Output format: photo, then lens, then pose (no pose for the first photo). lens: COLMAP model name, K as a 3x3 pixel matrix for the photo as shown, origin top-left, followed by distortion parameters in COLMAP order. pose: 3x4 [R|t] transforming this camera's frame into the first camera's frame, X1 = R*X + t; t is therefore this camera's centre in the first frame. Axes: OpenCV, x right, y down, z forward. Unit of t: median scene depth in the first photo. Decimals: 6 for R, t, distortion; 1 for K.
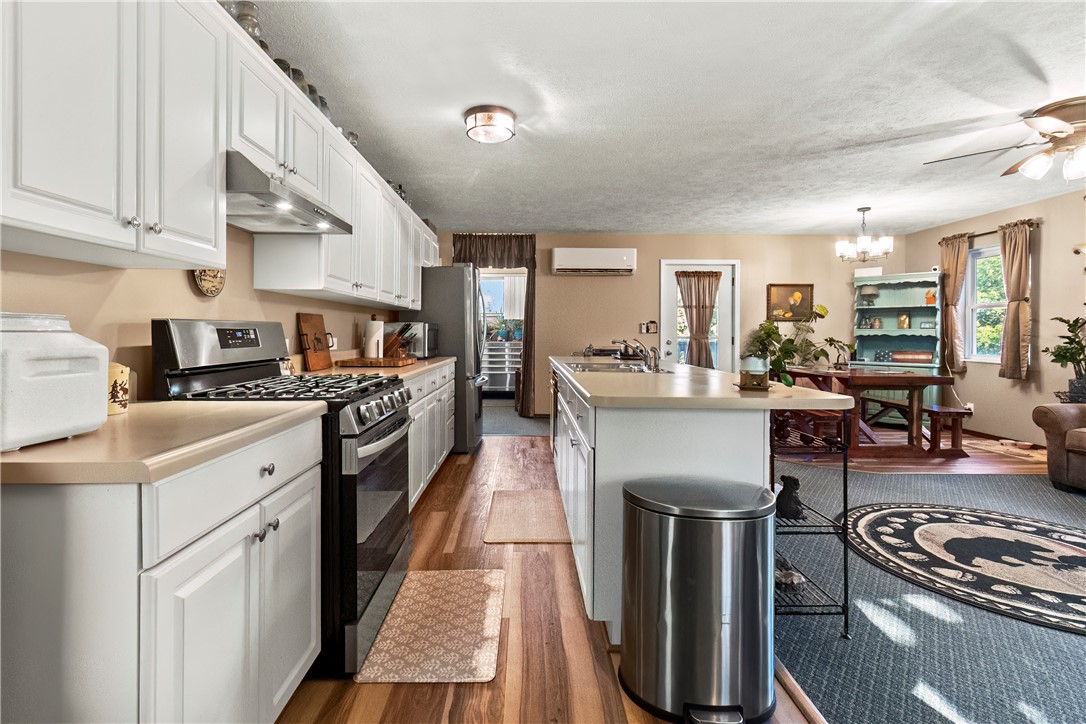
lens RADIAL K [[514.6, 0, 538.6], [0, 514.6, 339.9], [0, 0, 1]] dist [-0.000294, -0.000026]
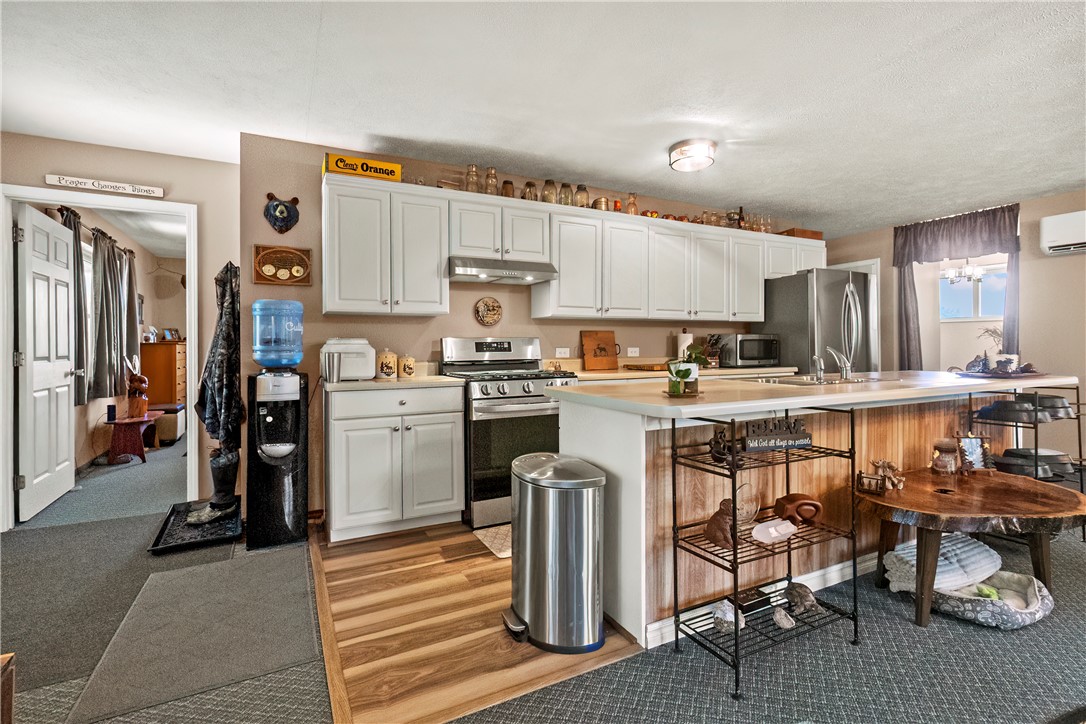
lens RADIAL K [[504.5, 0, 538.8], [0, 504.5, 339.5], [0, 0, 1]] dist [0.000364, 0.000053]
pose [[0.442068, -0.022127, -0.896709, 0.863624], [-0.004146, 0.999635, -0.026711, 0.013819], [0.896972, 0.015526, 0.441814, 0.262216]]
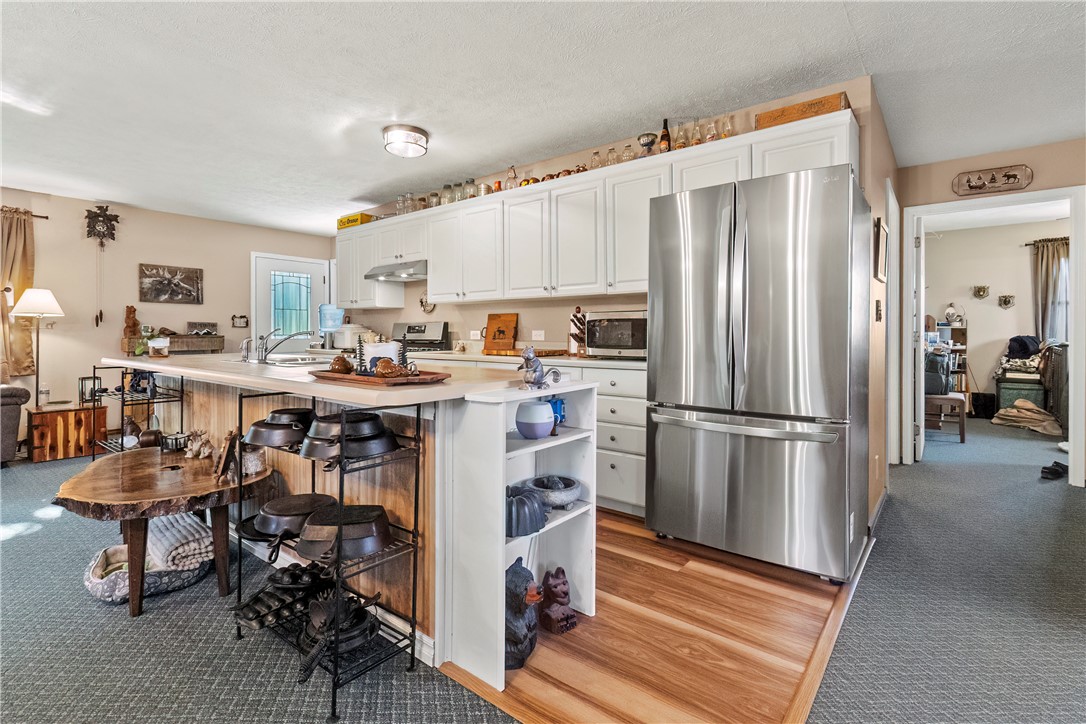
lens RADIAL K [[504.5, 0, 538.8], [0, 504.5, 339.5], [0, 0, 1]] dist [0.000364, 0.000053]
pose [[-0.626648, 0.017050, -0.779116, 0.700225], [-0.007214, 0.999591, 0.027677, -0.019800], [0.779269, 0.022965, -0.626269, 2.261722]]
